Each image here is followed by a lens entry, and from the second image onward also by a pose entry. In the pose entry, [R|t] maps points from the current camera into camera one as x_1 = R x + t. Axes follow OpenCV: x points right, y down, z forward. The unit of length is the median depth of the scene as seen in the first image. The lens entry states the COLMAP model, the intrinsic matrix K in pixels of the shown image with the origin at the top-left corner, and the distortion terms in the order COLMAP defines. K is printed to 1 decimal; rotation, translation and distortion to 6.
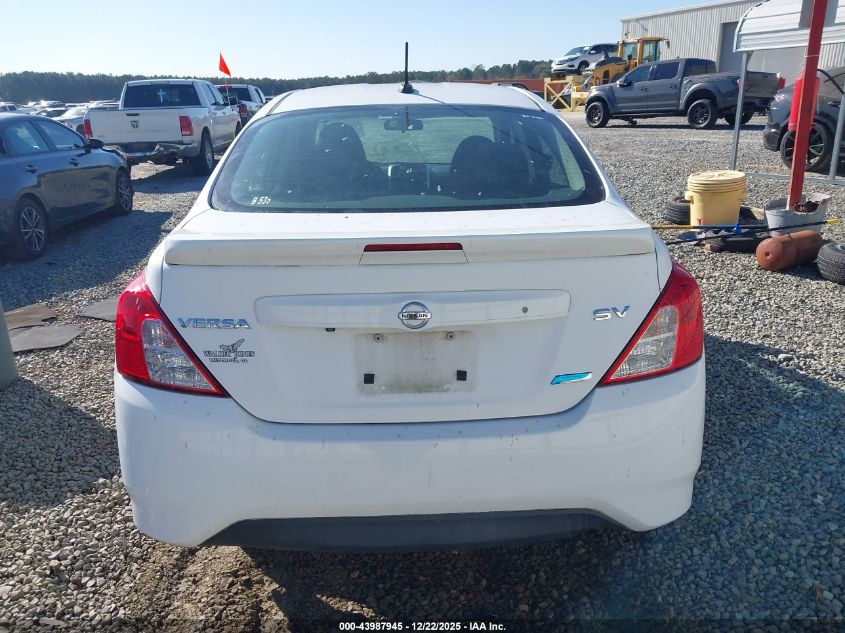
lens RADIAL K [[644.8, 0, 417.5], [0, 644.8, 315.3], [0, 0, 1]] dist [-0.004606, 0.009020]
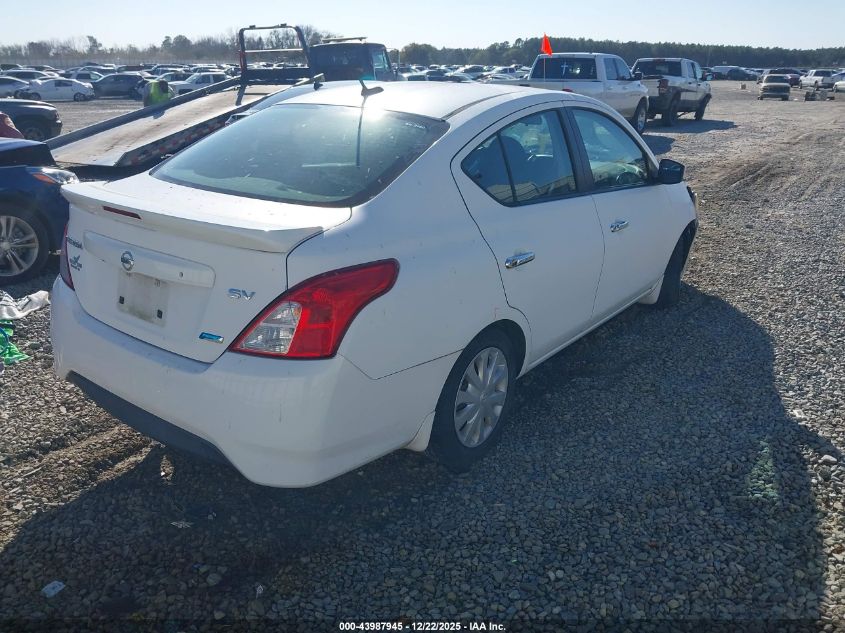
lens RADIAL K [[644.8, 0, 426.8], [0, 644.8, 321.2], [0, 0, 1]] dist [-0.004606, 0.009020]
pose [[0.796590, 0.250058, -0.550377, 1.257020], [-0.222703, 0.967794, 0.117378, -0.174031], [0.562003, 0.029068, 0.826624, 0.200336]]
